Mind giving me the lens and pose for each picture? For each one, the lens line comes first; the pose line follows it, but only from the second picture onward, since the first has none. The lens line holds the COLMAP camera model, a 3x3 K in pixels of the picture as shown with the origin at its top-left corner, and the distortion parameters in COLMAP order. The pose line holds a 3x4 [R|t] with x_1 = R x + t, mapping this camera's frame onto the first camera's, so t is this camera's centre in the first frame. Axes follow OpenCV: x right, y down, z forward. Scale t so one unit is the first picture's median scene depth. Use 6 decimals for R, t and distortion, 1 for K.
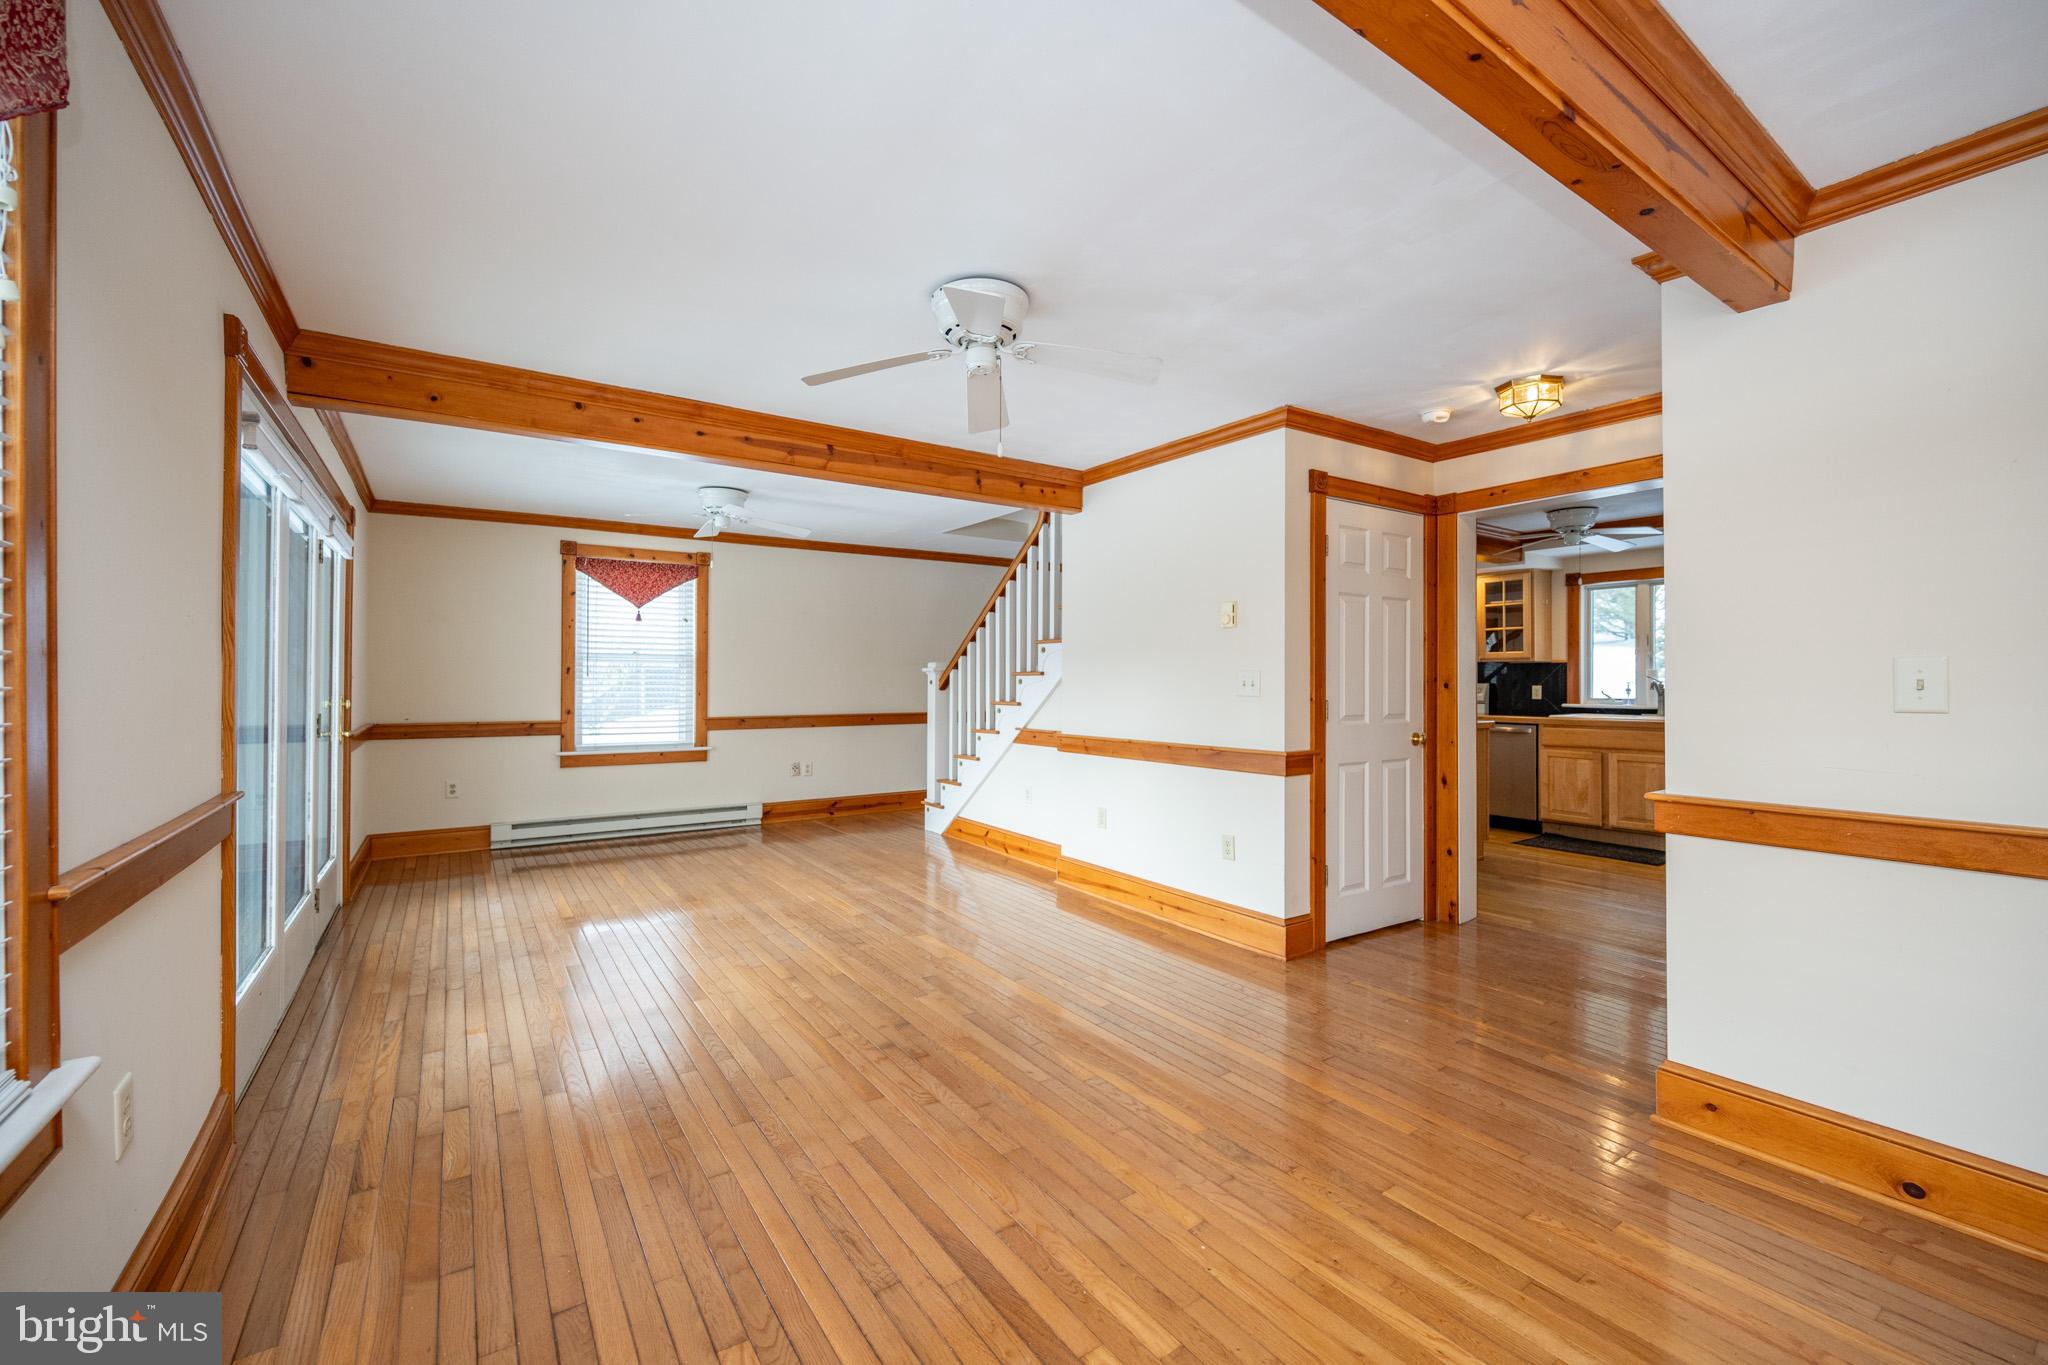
lens RADIAL K [[824.2, 0, 1089.1], [0, 824.2, 670.9], [0, 0, 1]] dist [0.000353, -0.000442]
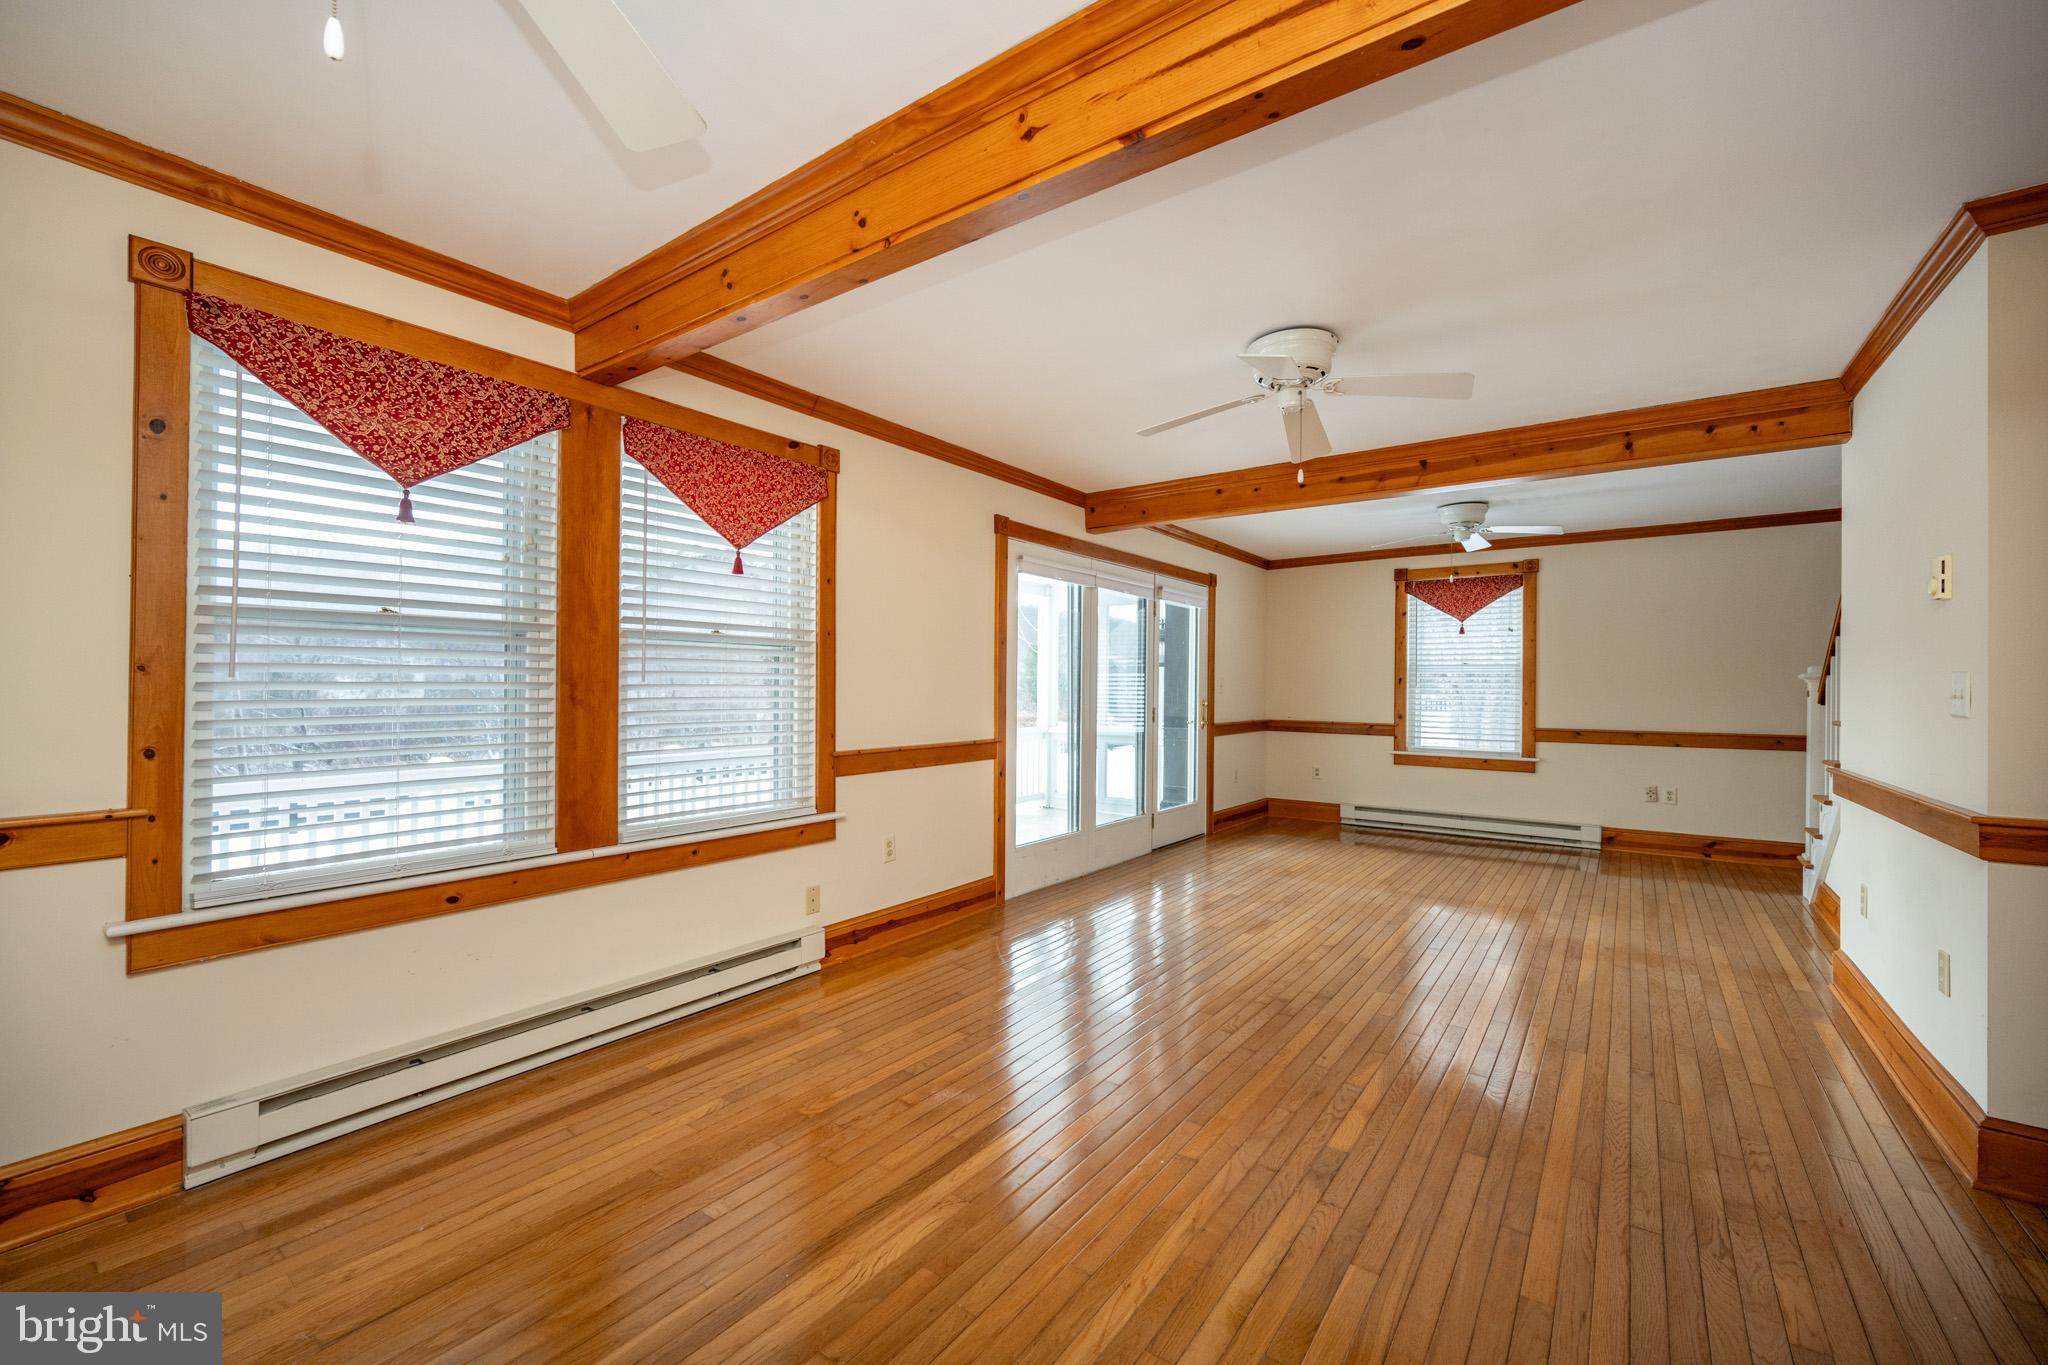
lens RADIAL K [[824.2, 0, 991.9], [0, 824.2, 679.4], [0, 0, 1]] dist [0.000353, -0.000442]
pose [[0.313329, -0.007875, -0.949612, 0.278003], [0.004895, 0.999966, -0.006678, 0.002405], [0.949632, -0.002556, 0.313357, 0.091907]]
